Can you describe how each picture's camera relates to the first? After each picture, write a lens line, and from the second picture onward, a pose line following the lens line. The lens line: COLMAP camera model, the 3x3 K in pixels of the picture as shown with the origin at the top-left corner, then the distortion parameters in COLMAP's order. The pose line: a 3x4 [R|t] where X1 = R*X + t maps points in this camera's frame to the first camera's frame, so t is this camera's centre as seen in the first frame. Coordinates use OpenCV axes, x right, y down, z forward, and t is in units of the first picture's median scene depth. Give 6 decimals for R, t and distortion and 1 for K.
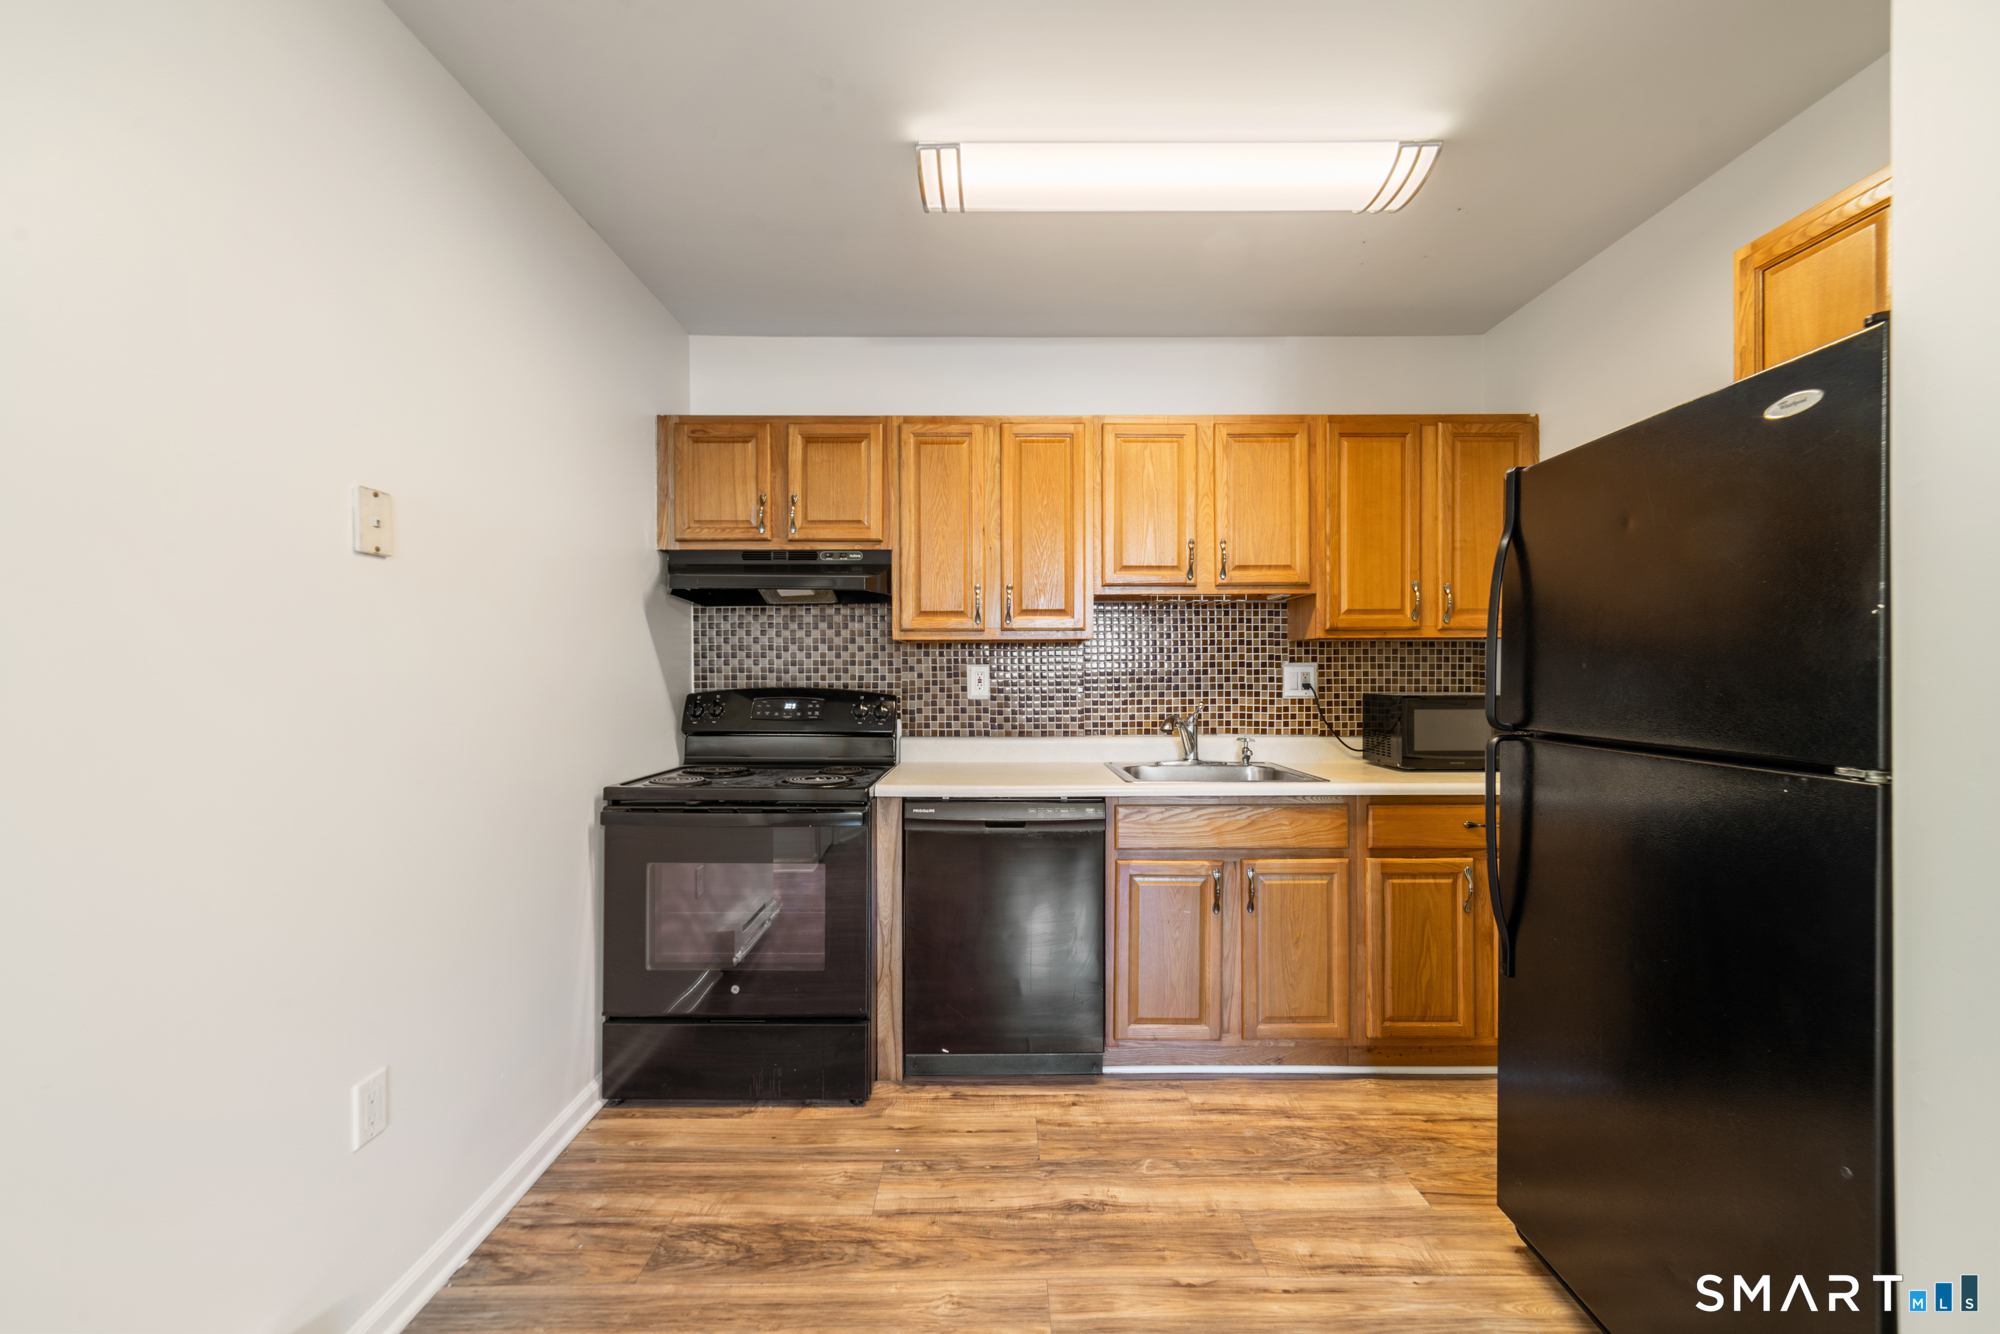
lens RADIAL K [[813.1, 0, 997.5], [0, 813.1, 673.6], [0, 0, 1]] dist [-0.002014, 0.001420]
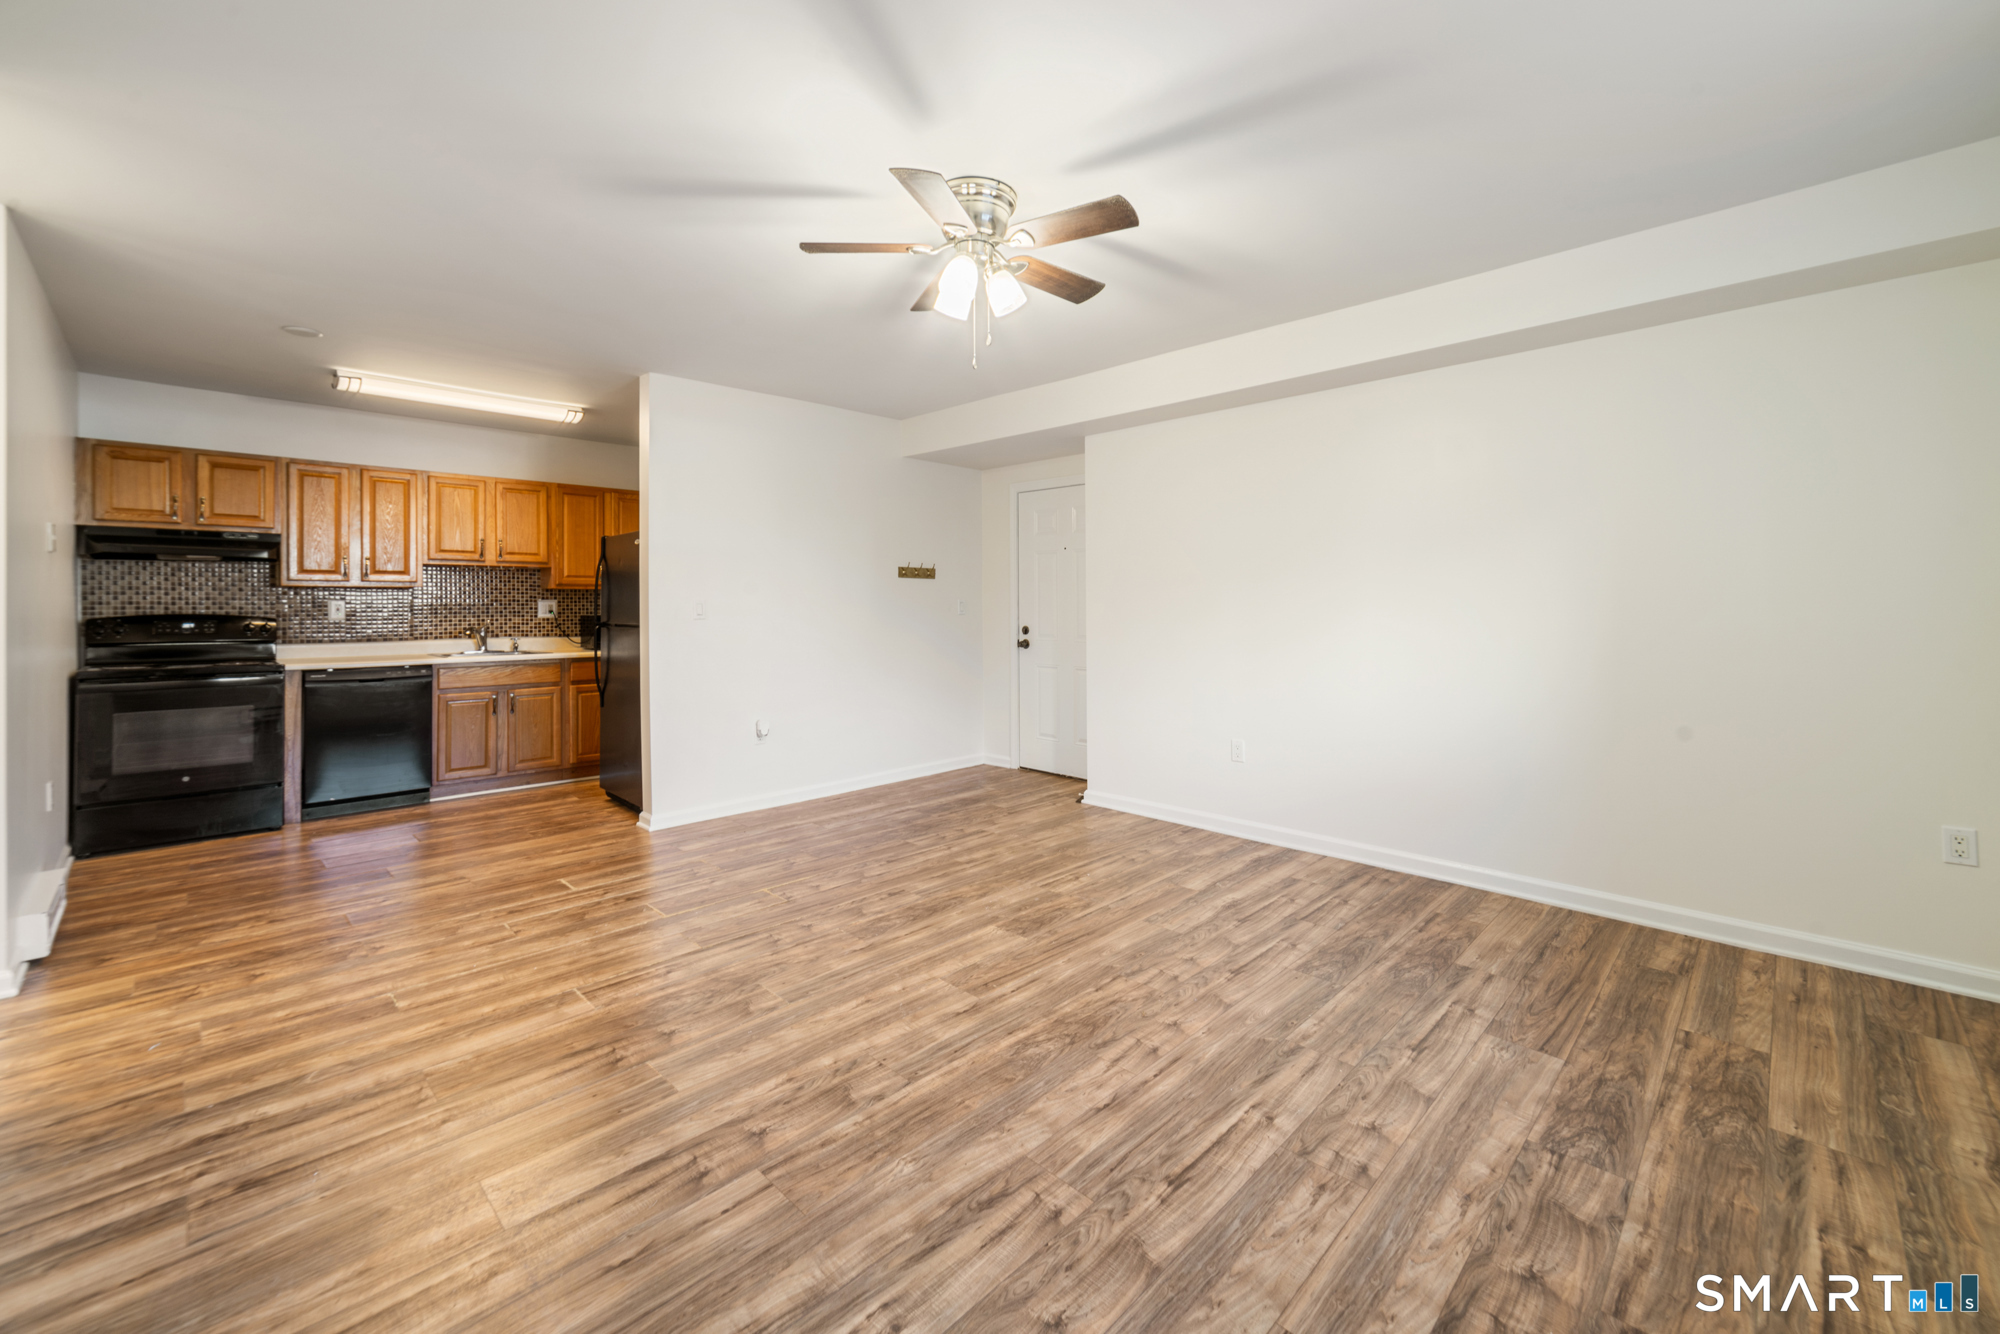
lens RADIAL K [[813.1, 0, 1012.8], [0, 813.1, 603.7], [0, 0, 1]] dist [-0.002014, 0.001420]
pose [[0.704142, 0.001578, 0.710058, -0.262276], [0.003239, 0.999980, -0.005435, 0.011245], [-0.710052, 0.006126, 0.704123, -1.337377]]
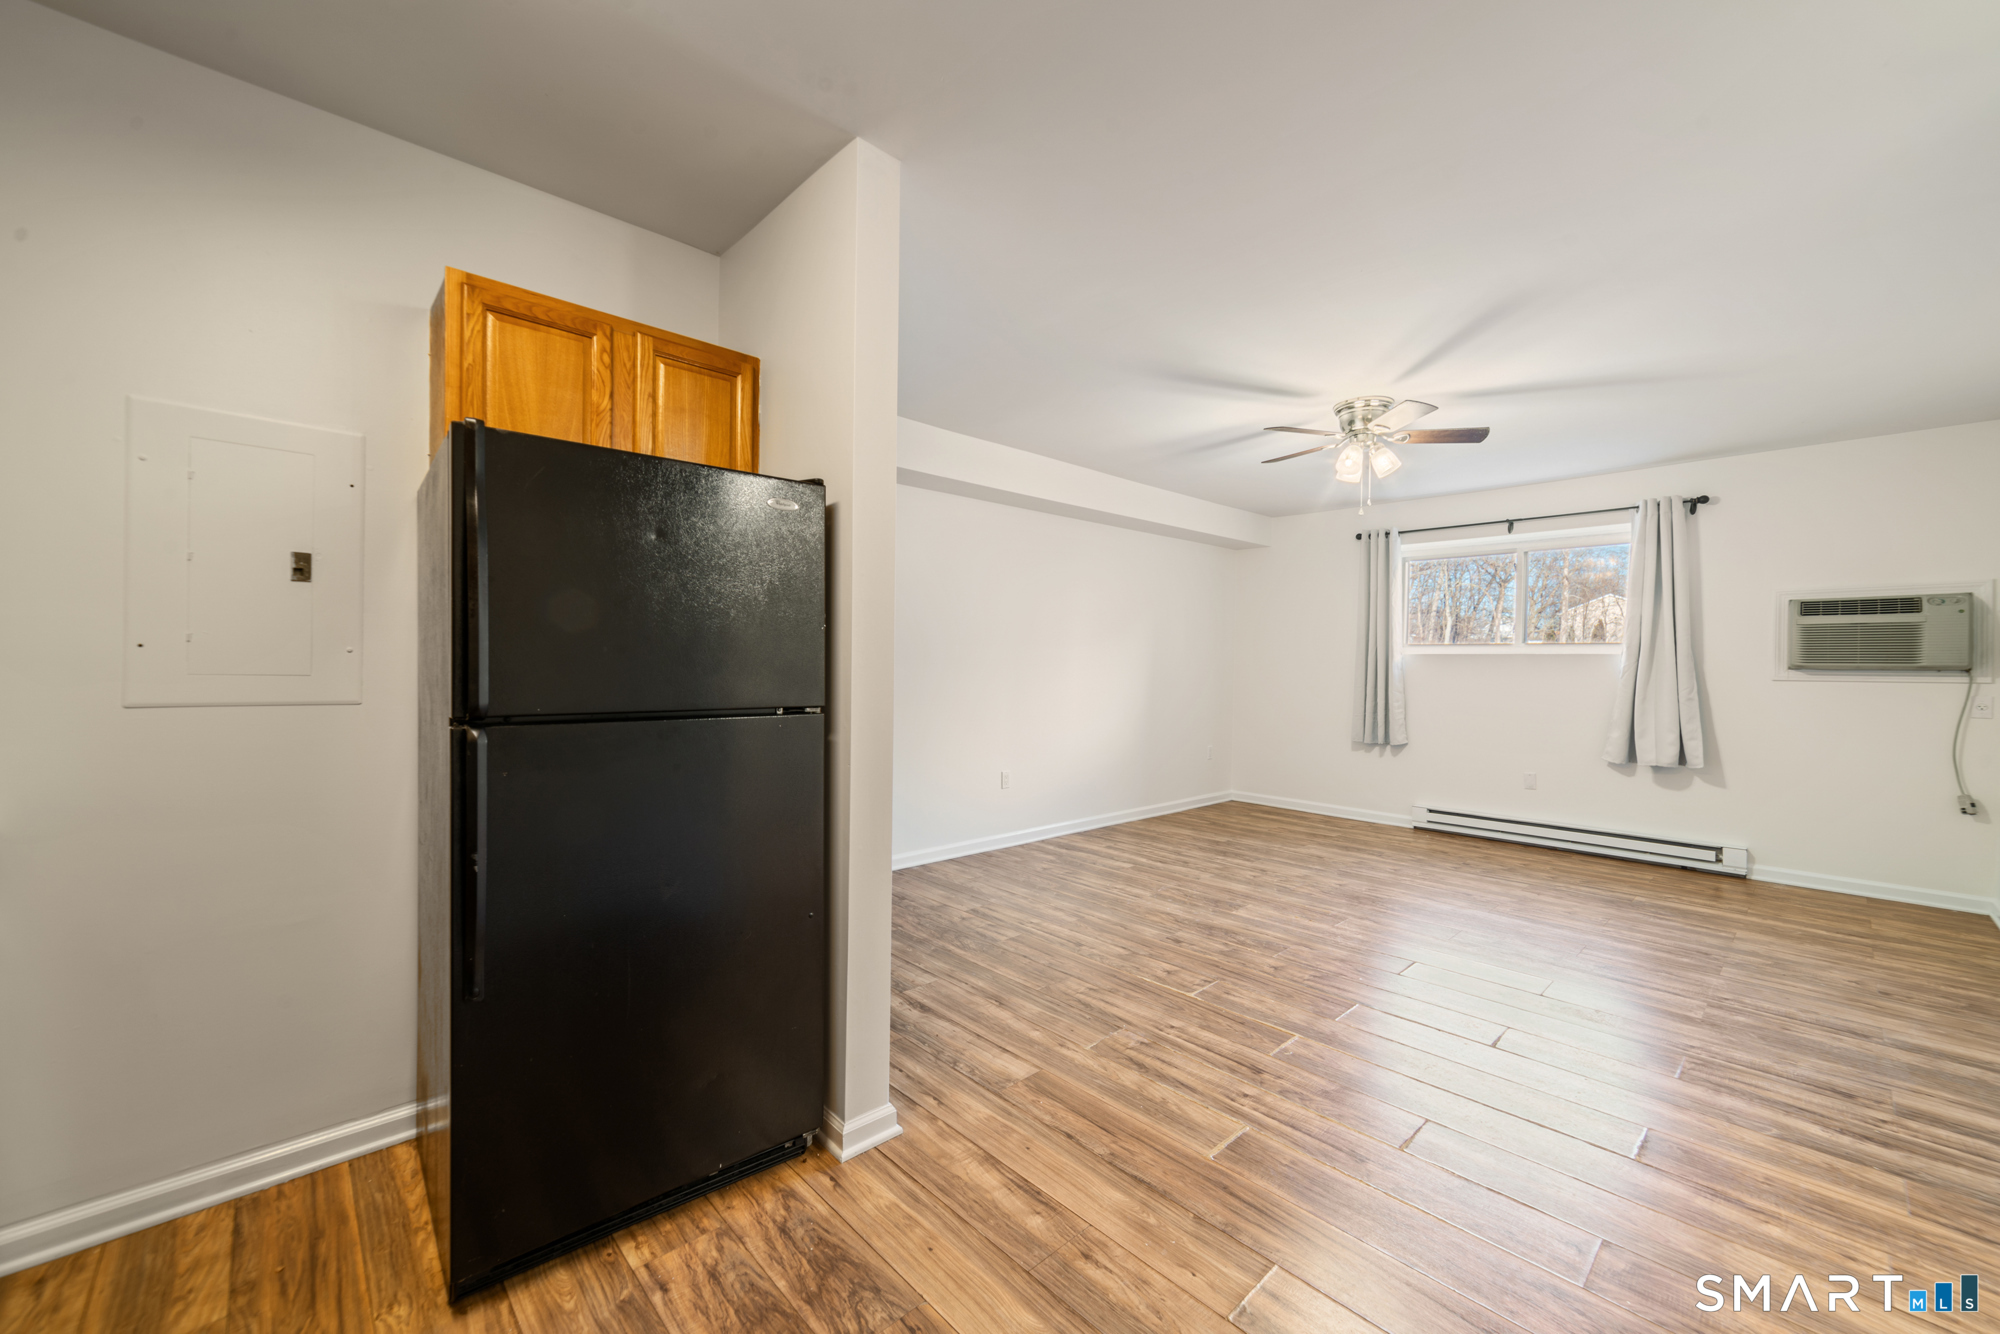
lens RADIAL K [[813.1, 0, 962.8], [0, 813.1, 666.3], [0, 0, 1]] dist [-0.002014, 0.001420]
pose [[-0.673613, -0.011771, 0.738991, -0.219620], [-0.006707, 0.999929, 0.009814, -0.009194], [-0.739054, 0.001655, -0.673644, 1.701418]]
